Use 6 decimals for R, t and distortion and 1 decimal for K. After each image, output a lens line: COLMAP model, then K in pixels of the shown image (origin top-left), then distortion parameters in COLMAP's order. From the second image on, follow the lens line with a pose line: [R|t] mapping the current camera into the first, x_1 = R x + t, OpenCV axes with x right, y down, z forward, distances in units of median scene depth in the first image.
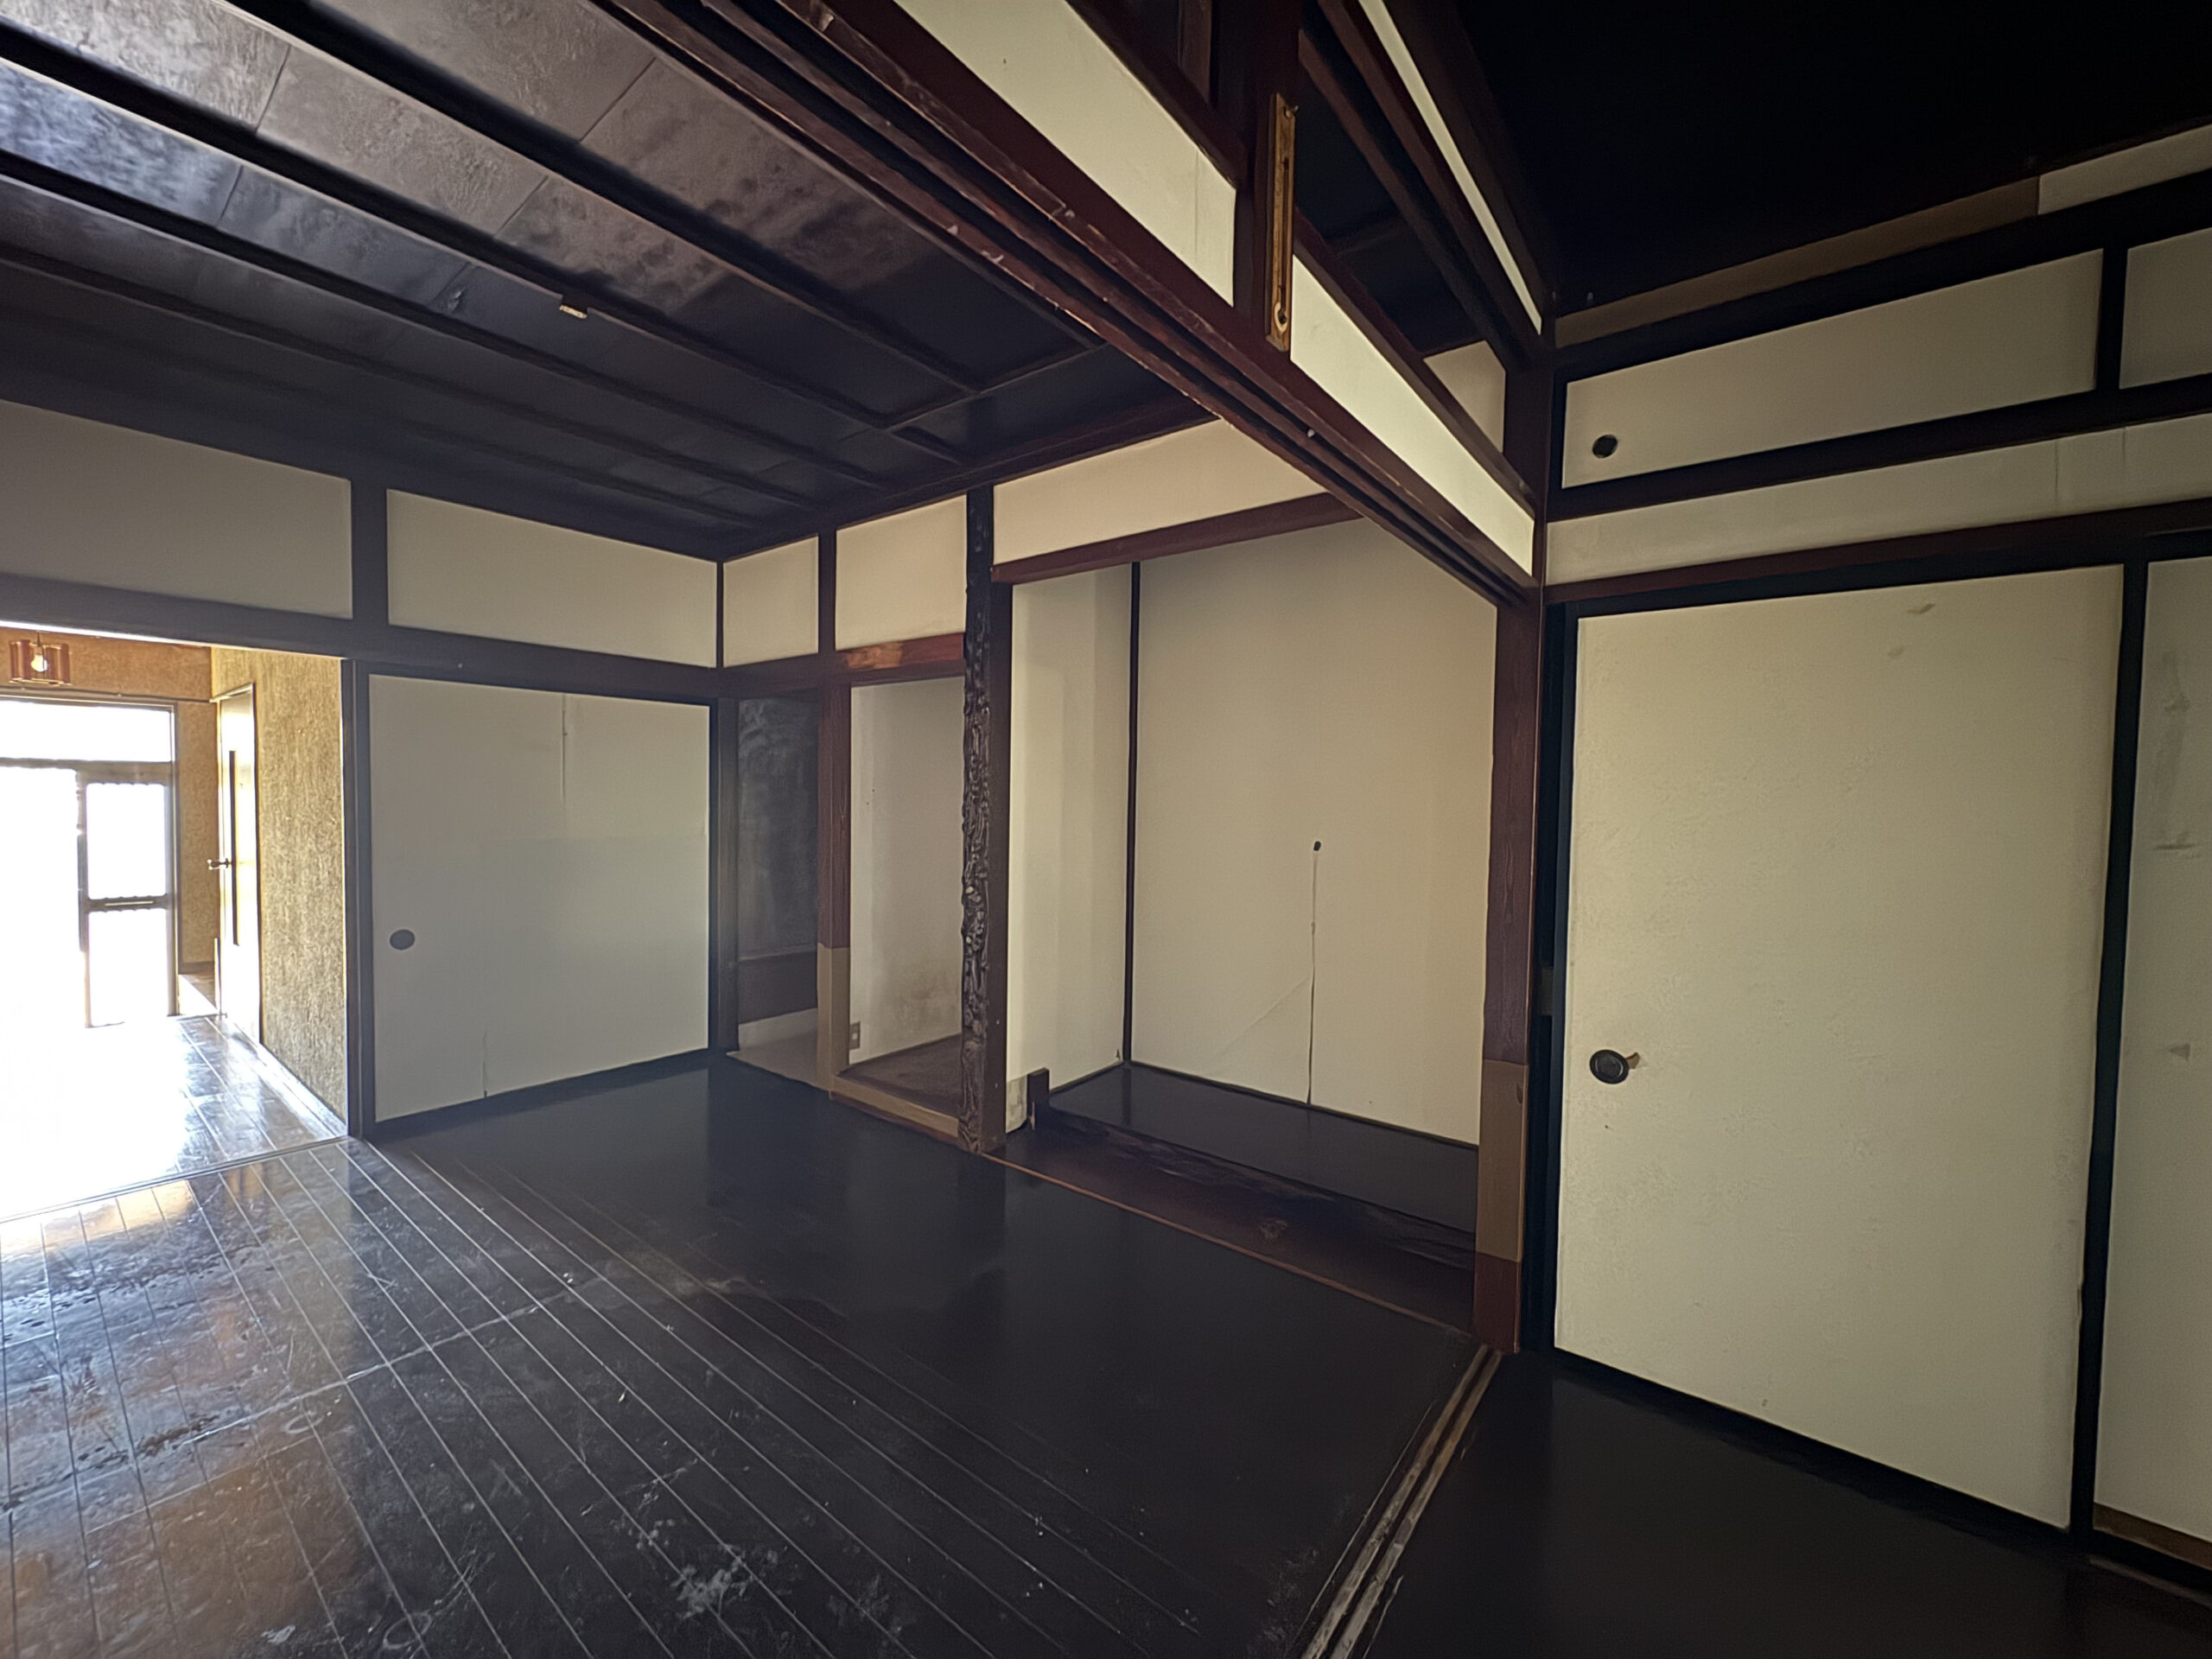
lens RADIAL K [[883.3, 0, 1099.4], [0, 883.3, 825.9], [0, 0, 1]] dist [-0.003129, 0.000601]
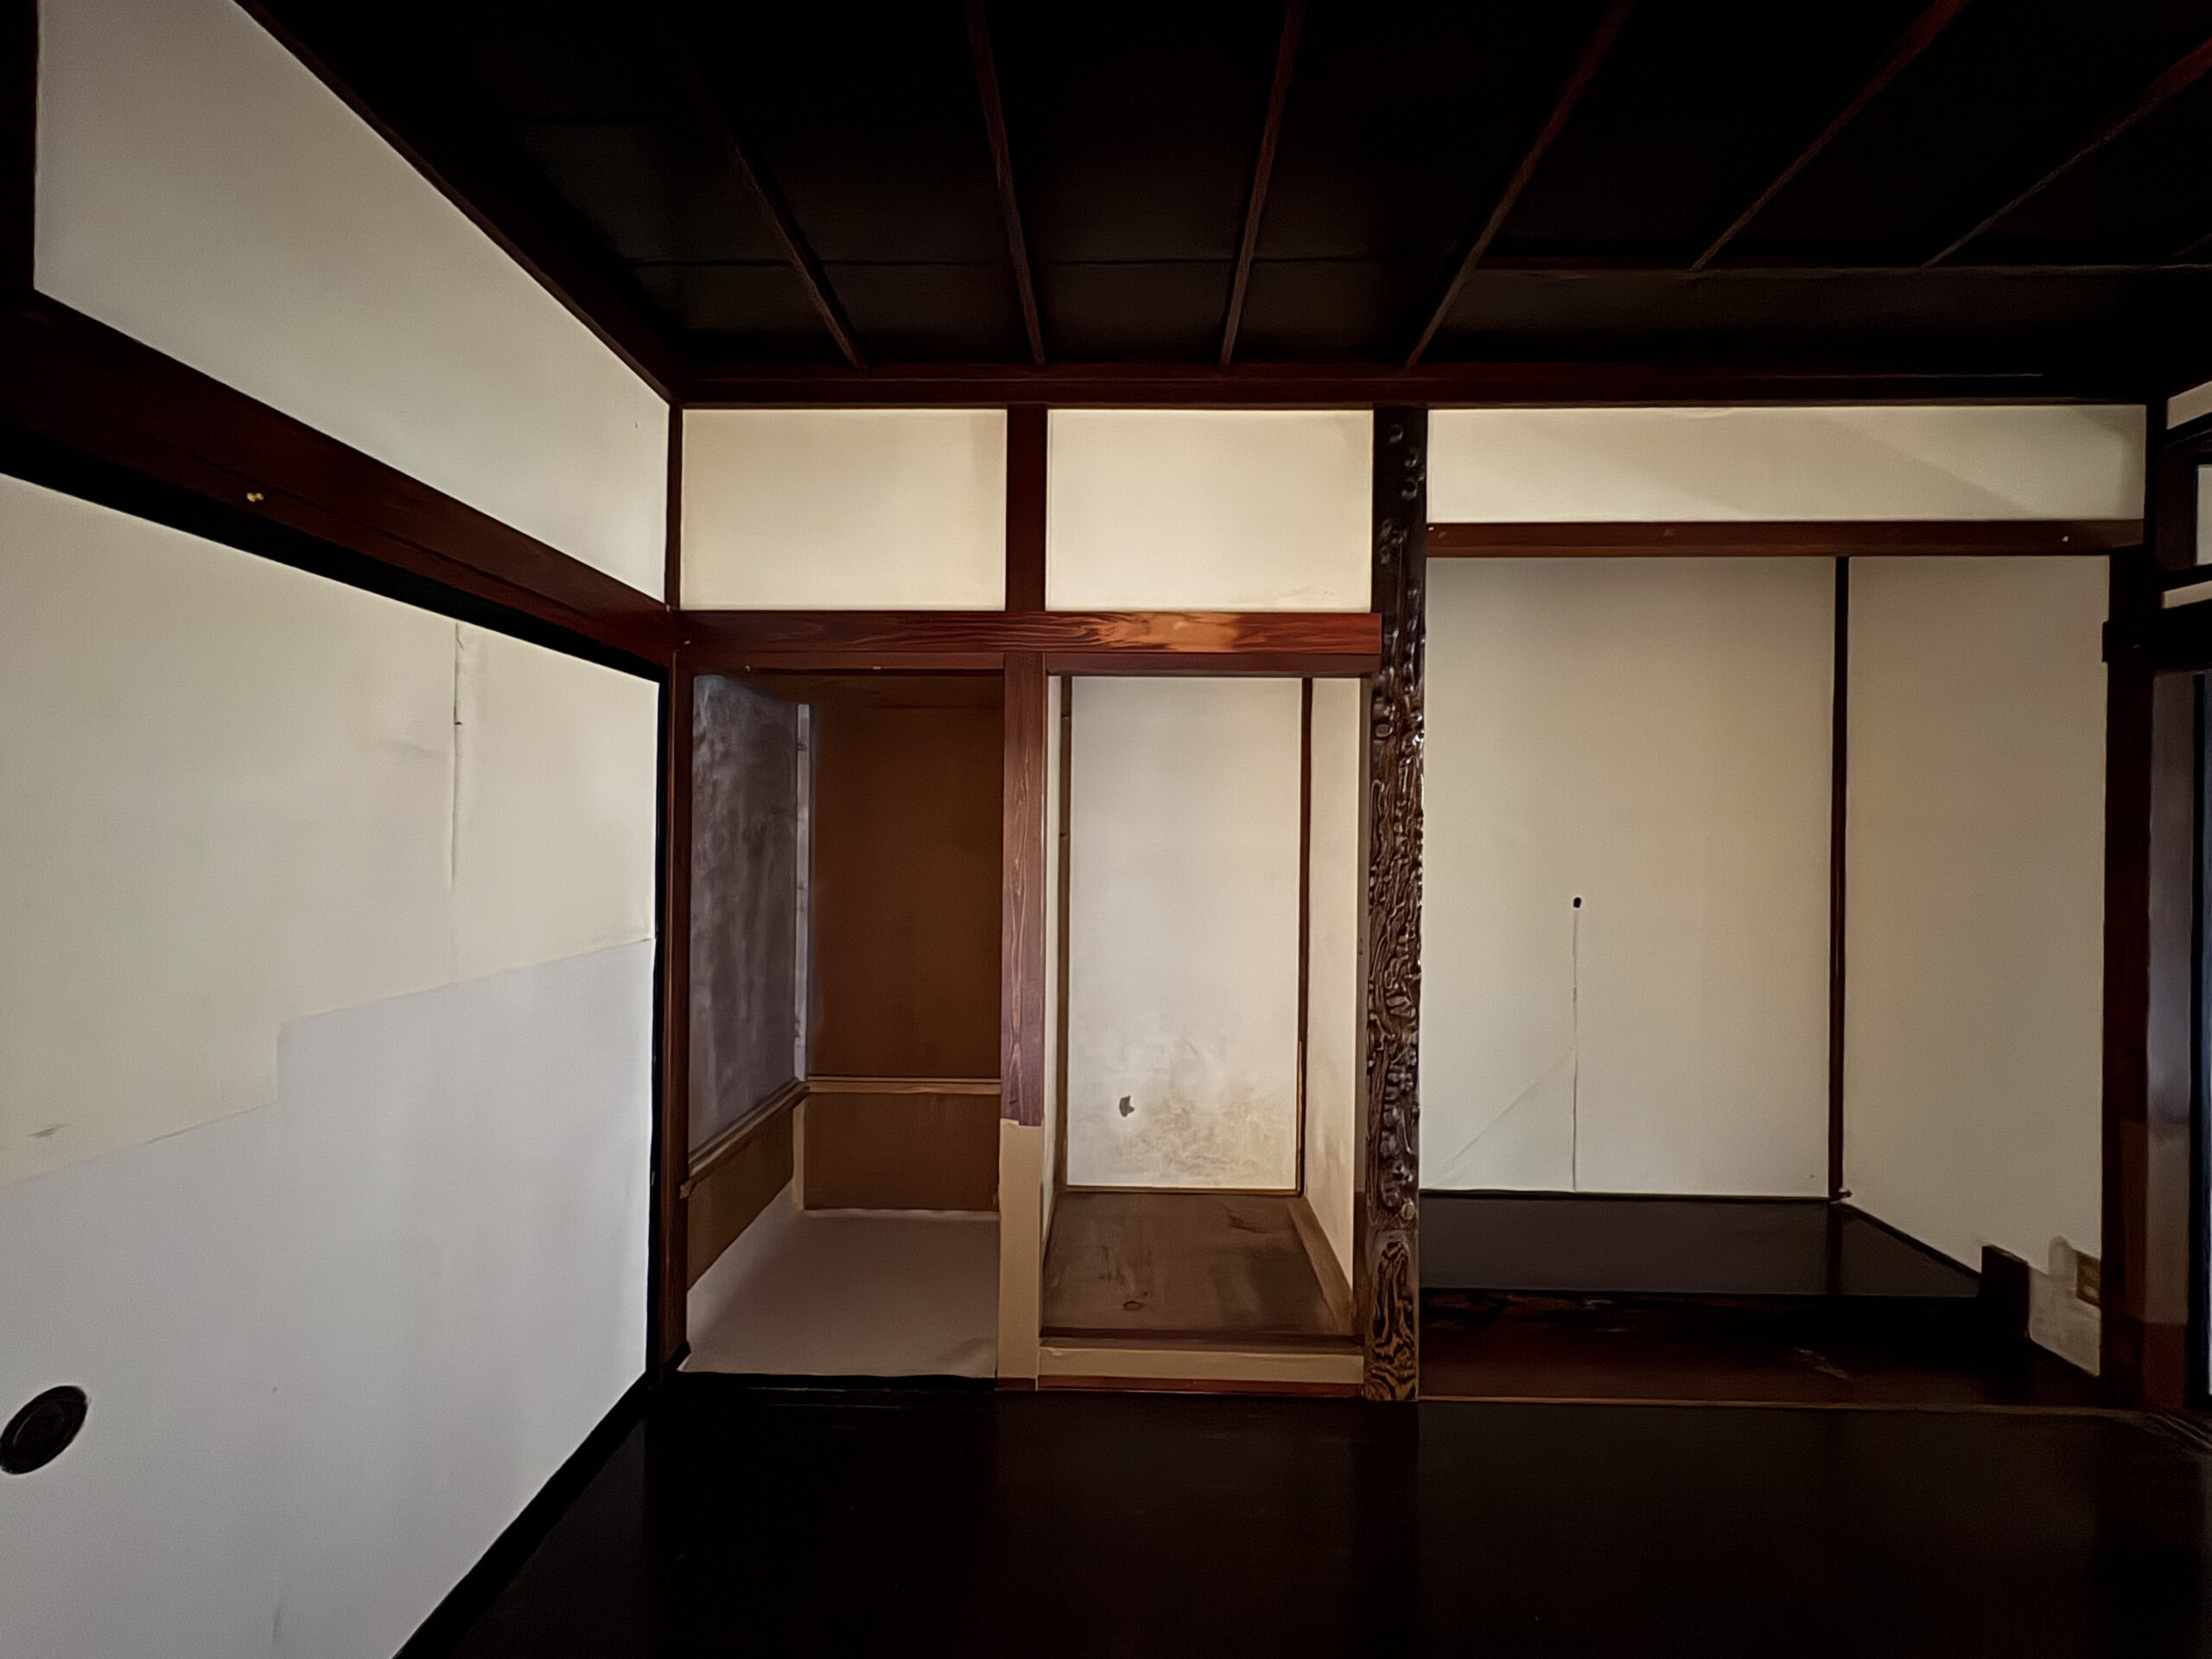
lens RADIAL K [[883.3, 0, 1107.6], [0, 883.3, 824.4], [0, 0, 1]] dist [-0.003129, 0.000601]
pose [[0.798864, -0.003171, 0.601503, -0.730811], [0.022115, 0.999465, -0.024103, -0.049715], [-0.601105, 0.032557, 0.798507, 0.606178]]
